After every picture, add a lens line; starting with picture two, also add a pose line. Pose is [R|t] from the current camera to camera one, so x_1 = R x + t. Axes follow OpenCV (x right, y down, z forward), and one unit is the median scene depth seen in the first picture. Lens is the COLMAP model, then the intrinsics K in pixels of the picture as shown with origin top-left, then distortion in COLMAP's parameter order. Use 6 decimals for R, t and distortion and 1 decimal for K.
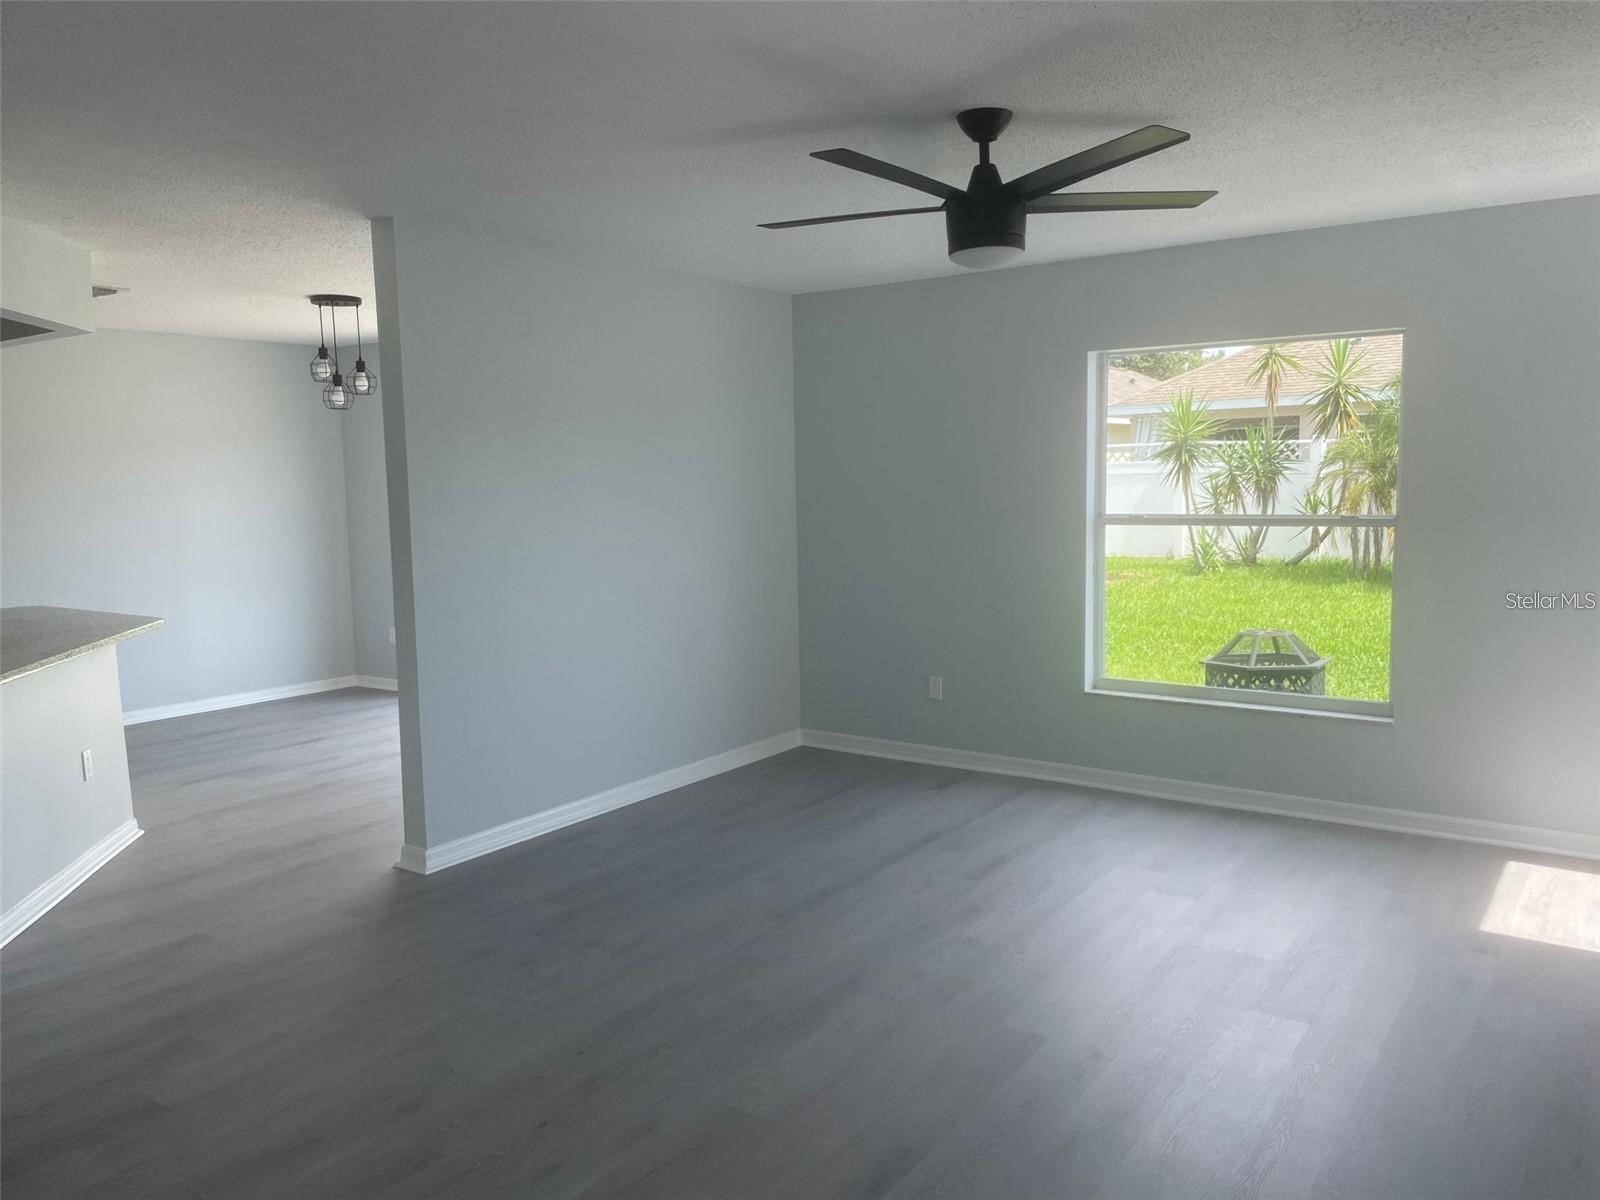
lens RADIAL K [[1192.7, 0, 810.6], [0, 1192.7, 598.0], [0, 0, 1]] dist [0.064009, -0.068378]
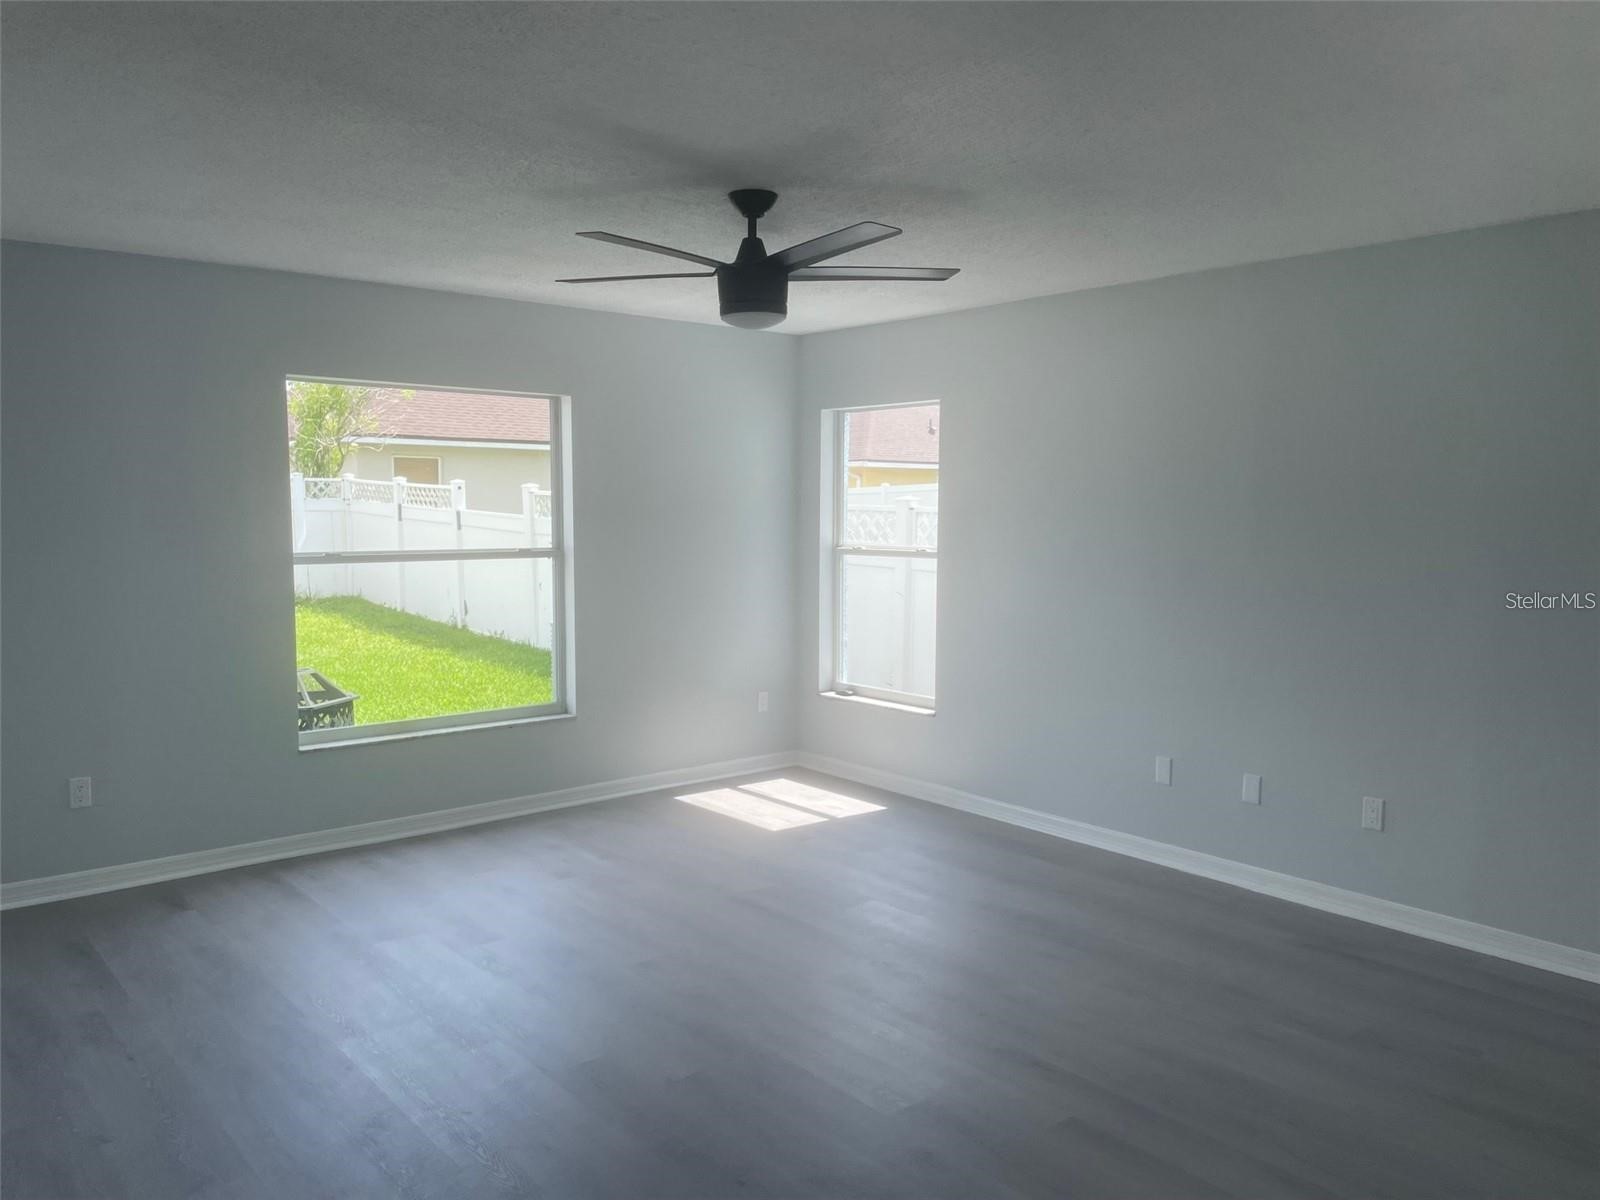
lens RADIAL K [[1213.0, 0, 800.0], [0, 1213.0, 600.0], [0, 0, 1]] dist [0.066439, -0.084046]
pose [[0.260338, -0.059943, 0.963655, -0.496822], [0.092645, 0.995017, 0.036865, -0.030027], [-0.961062, 0.079680, 0.264594, 0.346207]]
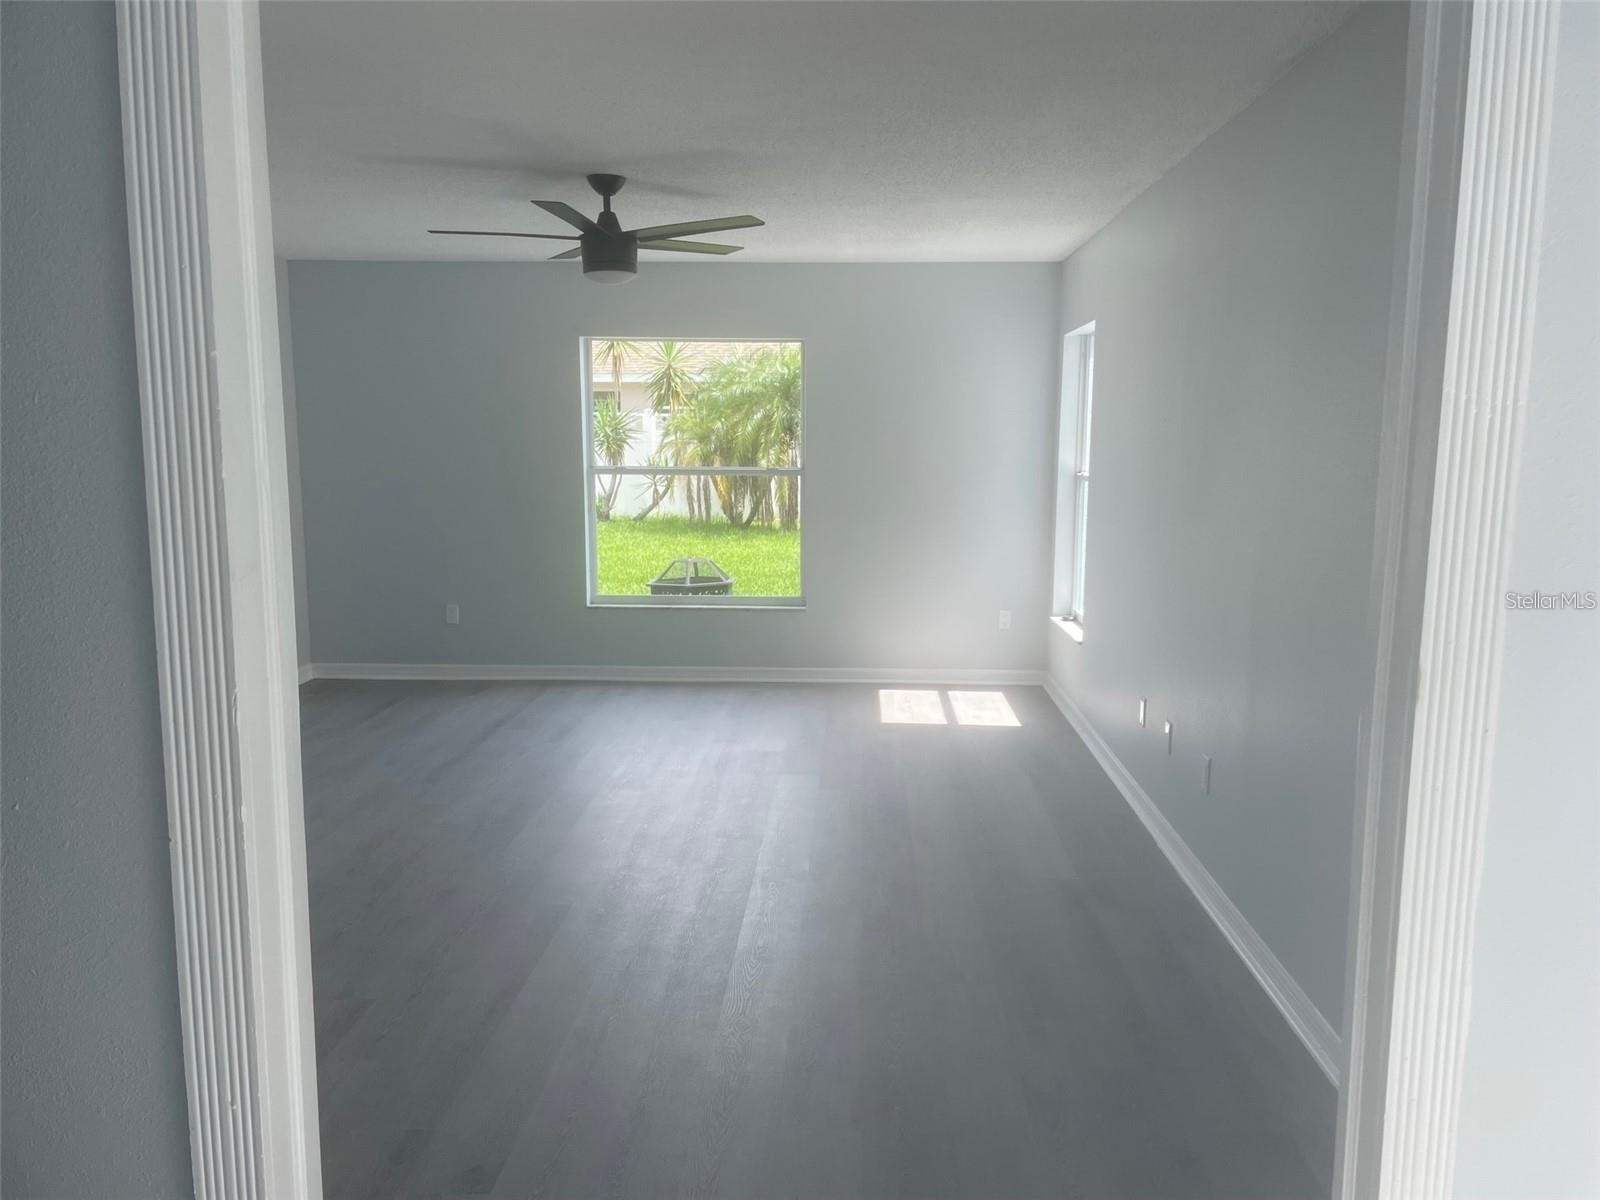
lens RADIAL K [[1192.7, 0, 810.6], [0, 1192.7, 598.0], [0, 0, 1]] dist [0.064009, -0.068378]
pose [[0.840104, -0.050177, 0.540100, -0.228400], [0.035875, 0.998672, 0.036979, 0.027930], [-0.541238, -0.011690, 0.840788, -0.172809]]
